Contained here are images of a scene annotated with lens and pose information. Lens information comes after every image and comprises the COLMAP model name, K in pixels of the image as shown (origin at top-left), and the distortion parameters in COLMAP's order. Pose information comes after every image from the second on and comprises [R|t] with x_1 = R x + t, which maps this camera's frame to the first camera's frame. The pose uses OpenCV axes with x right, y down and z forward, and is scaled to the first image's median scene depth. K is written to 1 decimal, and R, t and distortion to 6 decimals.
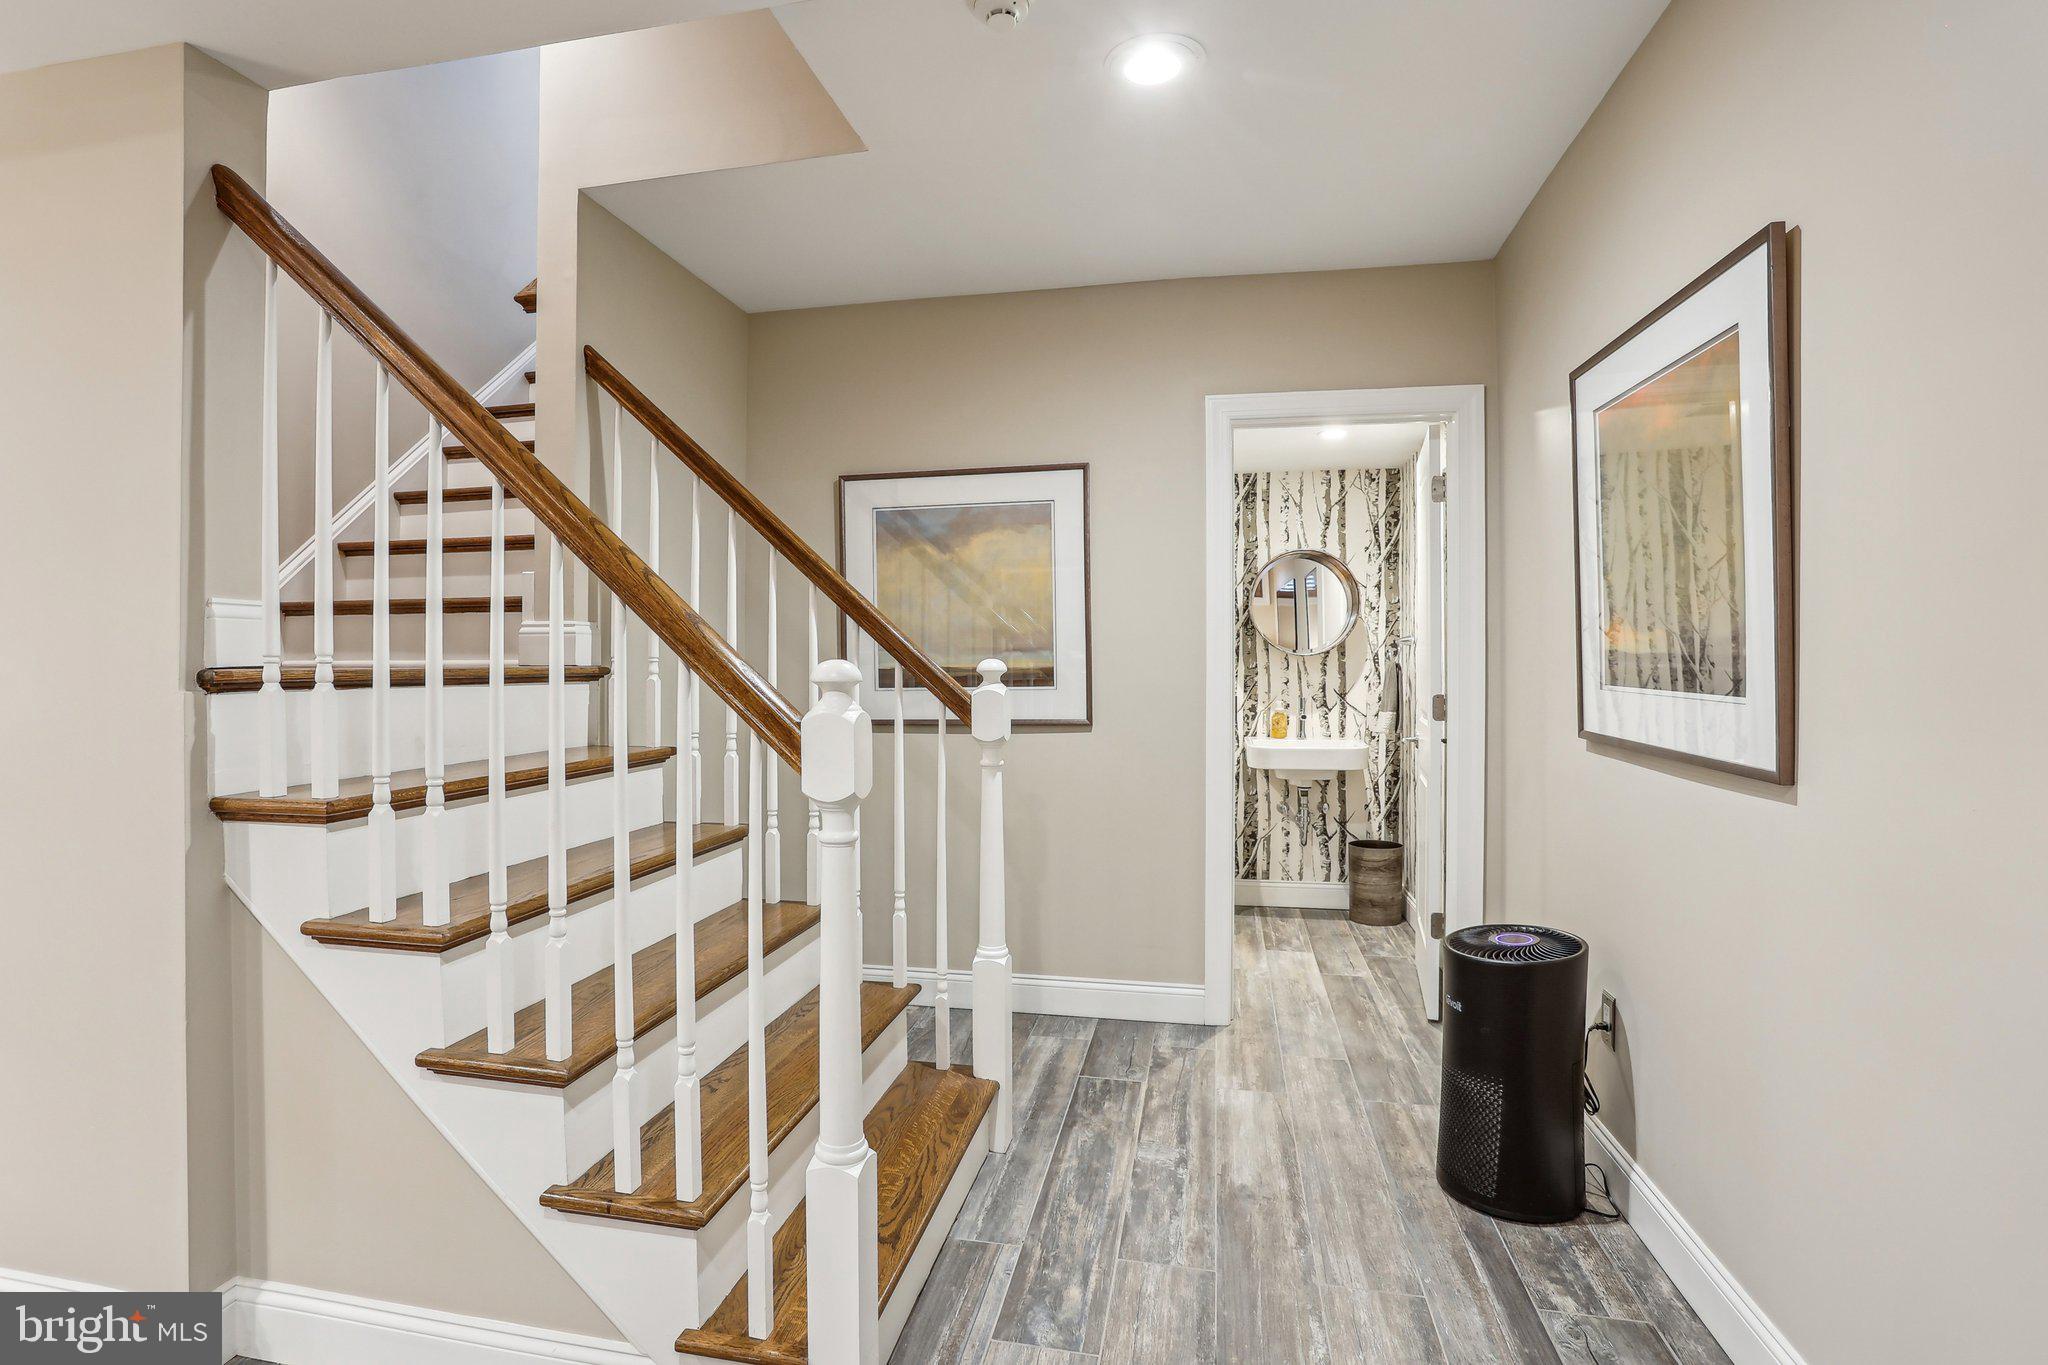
lens RADIAL K [[1029.8, 0, 1005.2], [0, 1029.8, 668.3], [0, 0, 1]] dist [-0.048286, 0.022232]
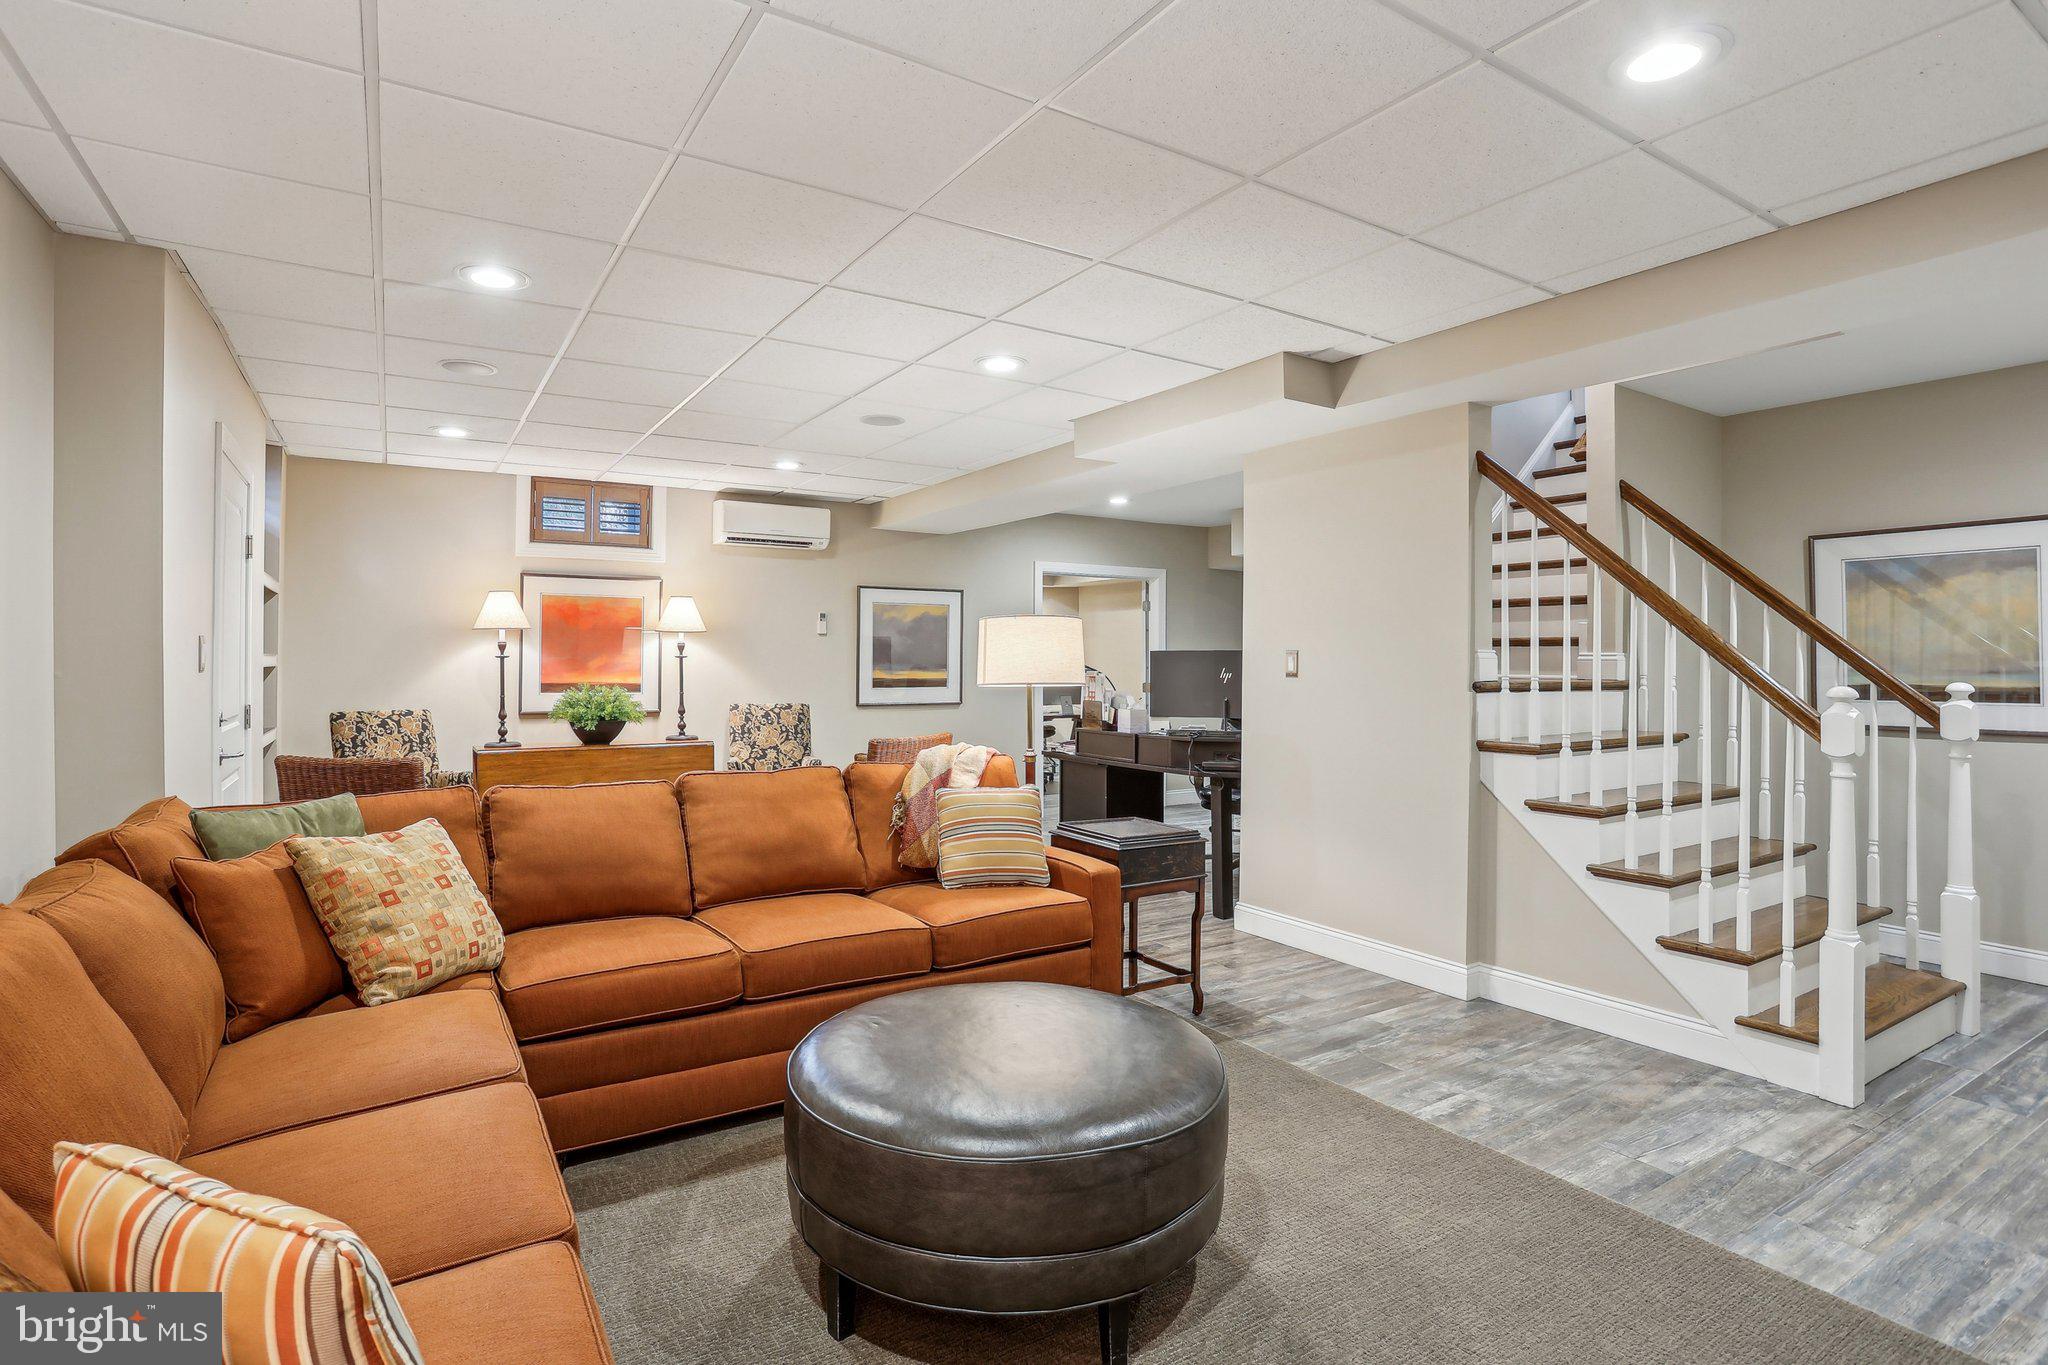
lens RADIAL K [[1029.8, 0, 1005.6], [0, 1029.8, 649.9], [0, 0, 1]] dist [-0.048286, 0.022232]
pose [[0.700570, -0.000660, -0.713584, 0.052852], [-0.013903, 0.999797, -0.014574, -0.015249], [0.713448, 0.020131, 0.700419, -0.914084]]
